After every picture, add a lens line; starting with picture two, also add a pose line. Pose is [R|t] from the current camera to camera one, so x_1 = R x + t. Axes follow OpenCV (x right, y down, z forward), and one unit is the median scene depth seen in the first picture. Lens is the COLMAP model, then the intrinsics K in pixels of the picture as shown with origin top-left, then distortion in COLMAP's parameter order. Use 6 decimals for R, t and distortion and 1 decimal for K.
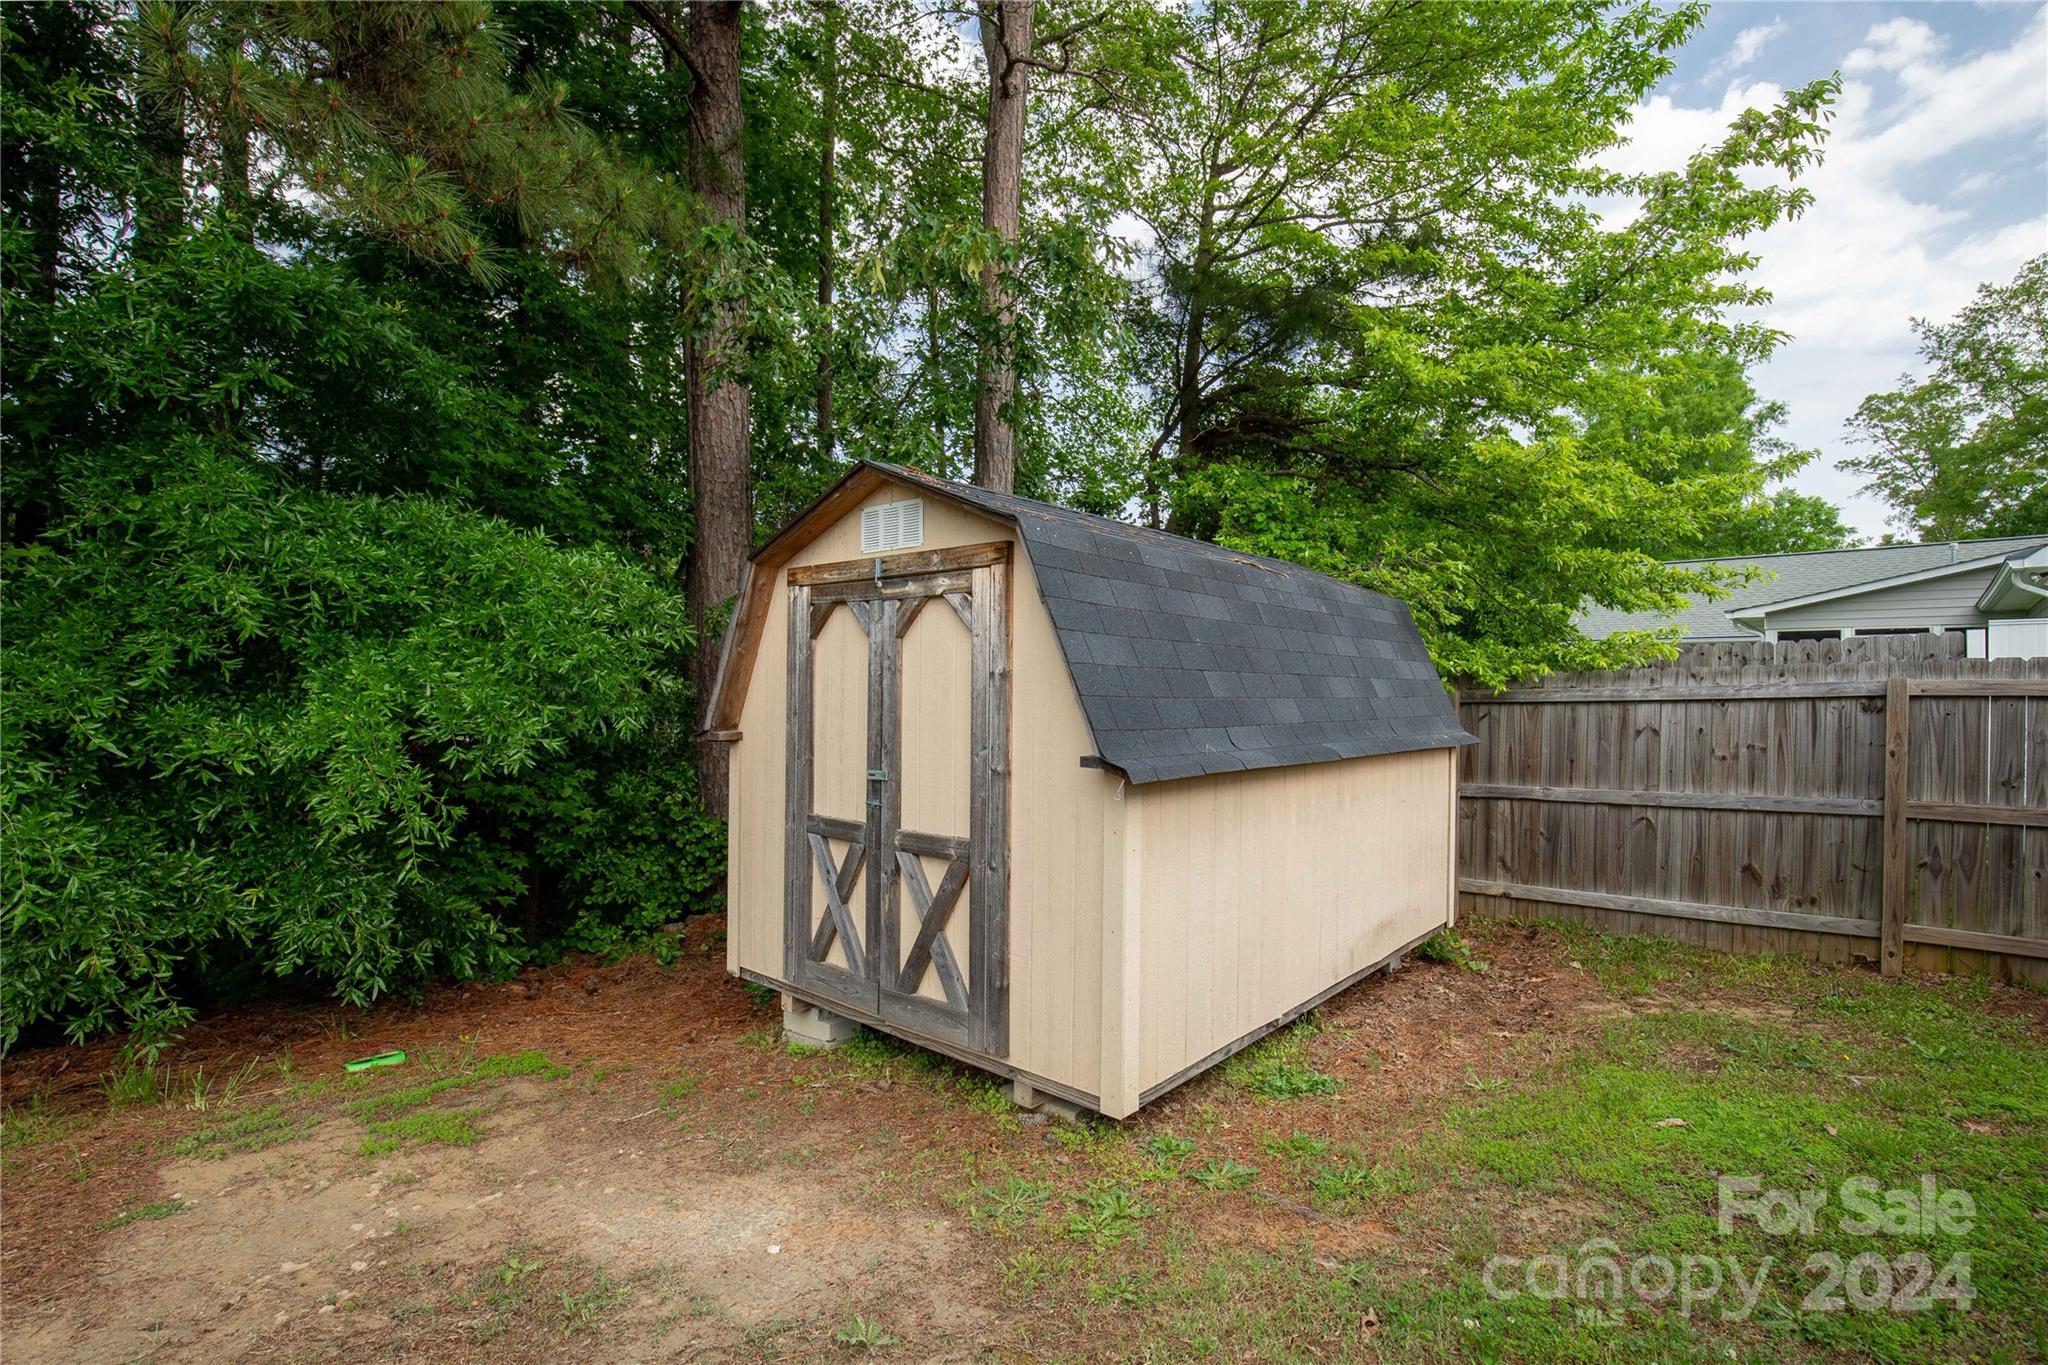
lens RADIAL K [[937.6, 0, 1013.2], [0, 937.6, 680.1], [0, 0, 1]] dist [-0.028494, 0.002367]
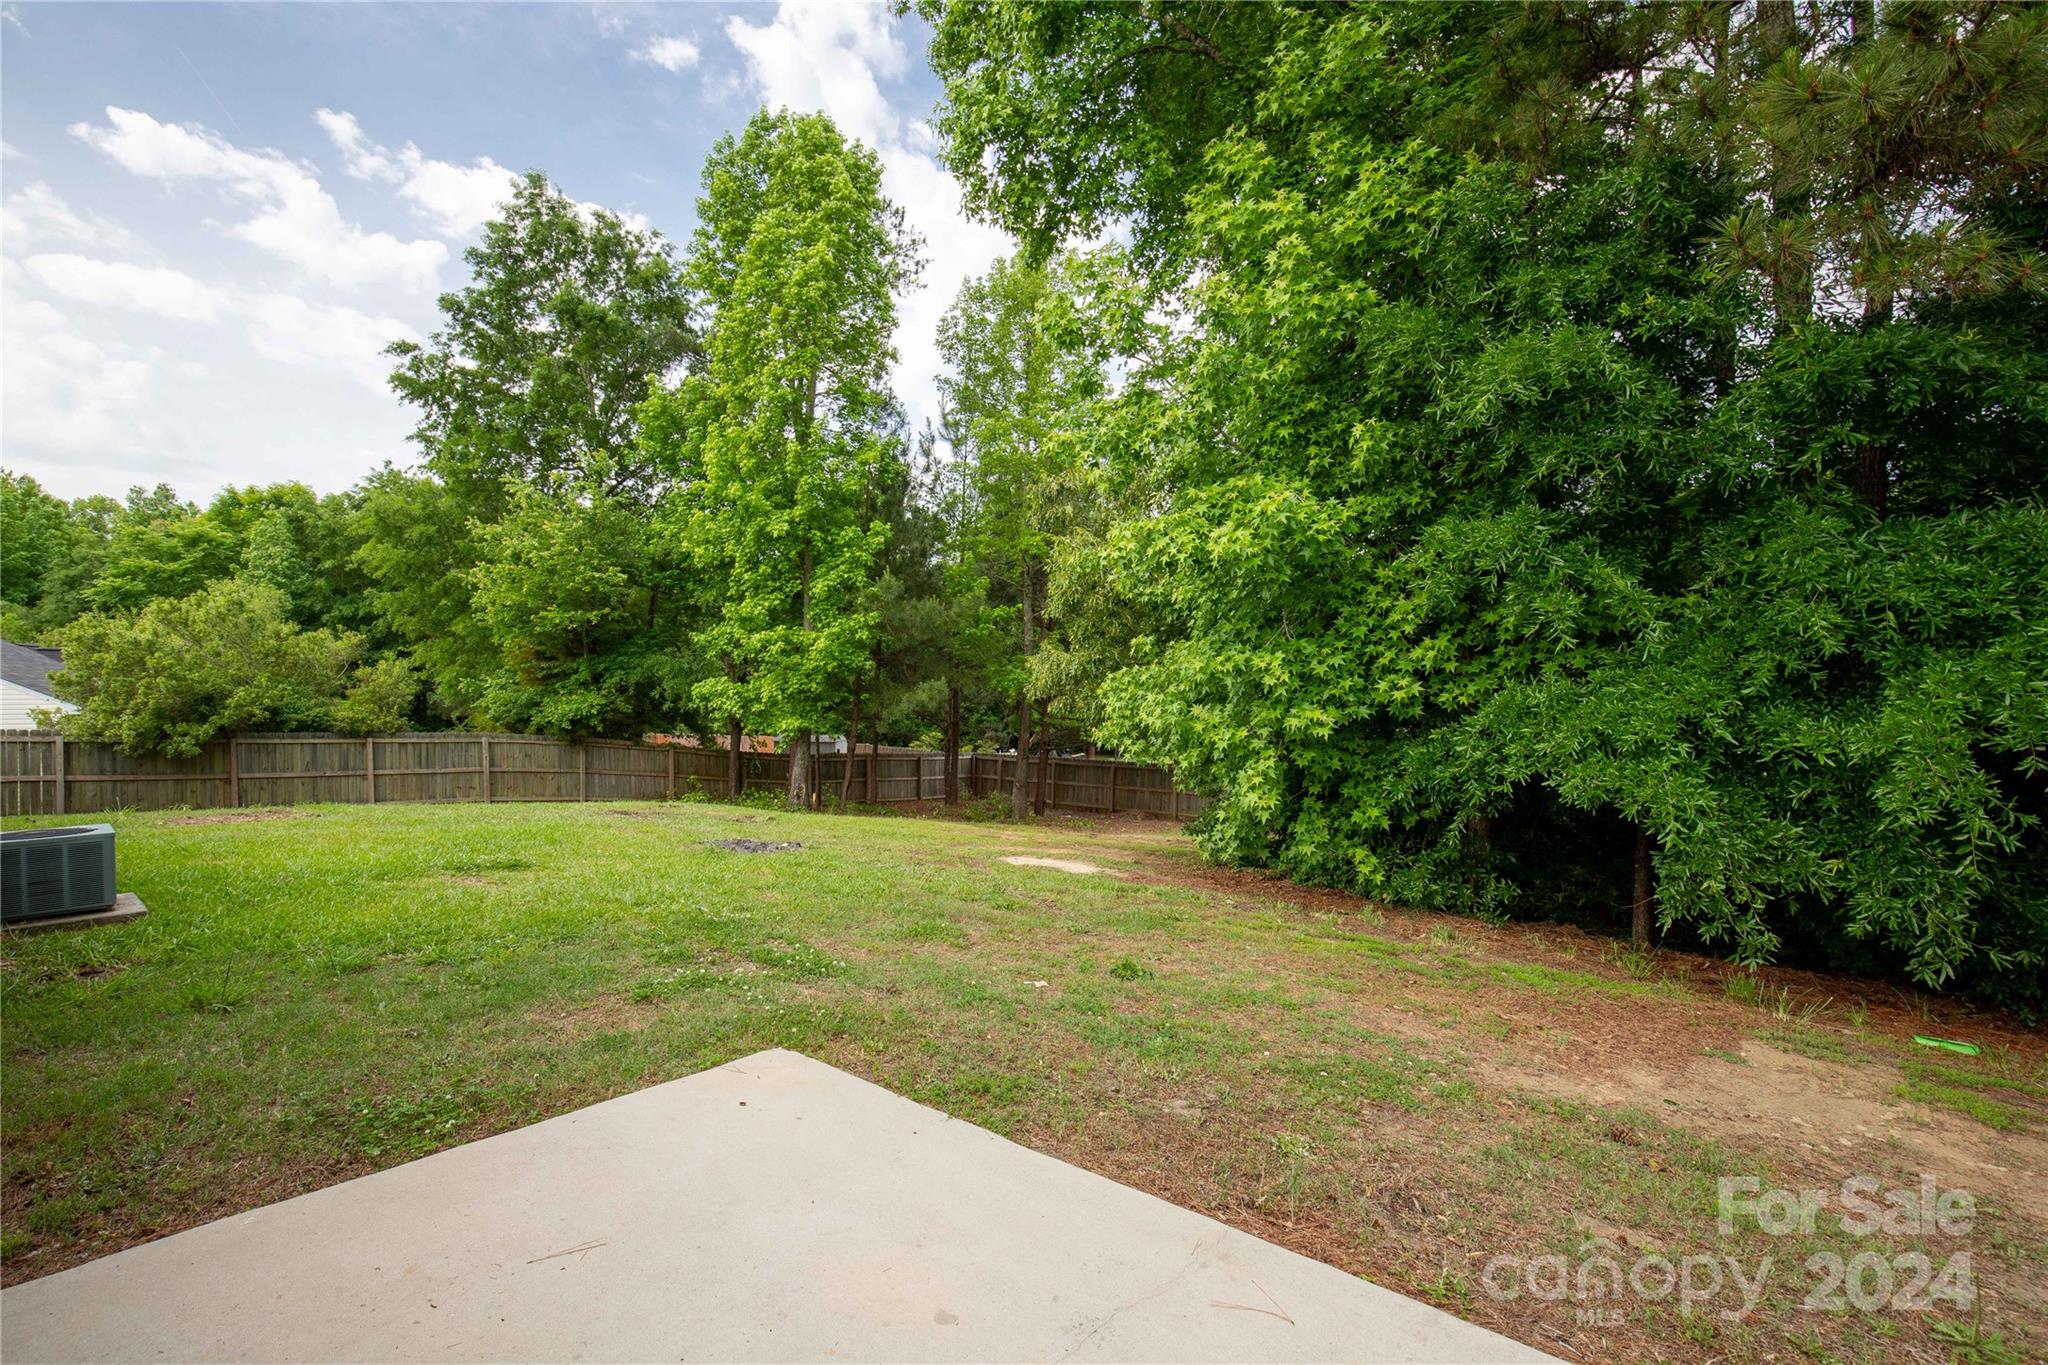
lens RADIAL K [[937.6, 0, 1013.9], [0, 937.6, 682.1], [0, 0, 1]] dist [-0.028494, 0.002367]
pose [[0.064975, -0.000977, -0.997886, 0.321814], [-0.001410, 0.999998, -0.001071, -0.005840], [0.997886, 0.001477, 0.064973, -0.169185]]
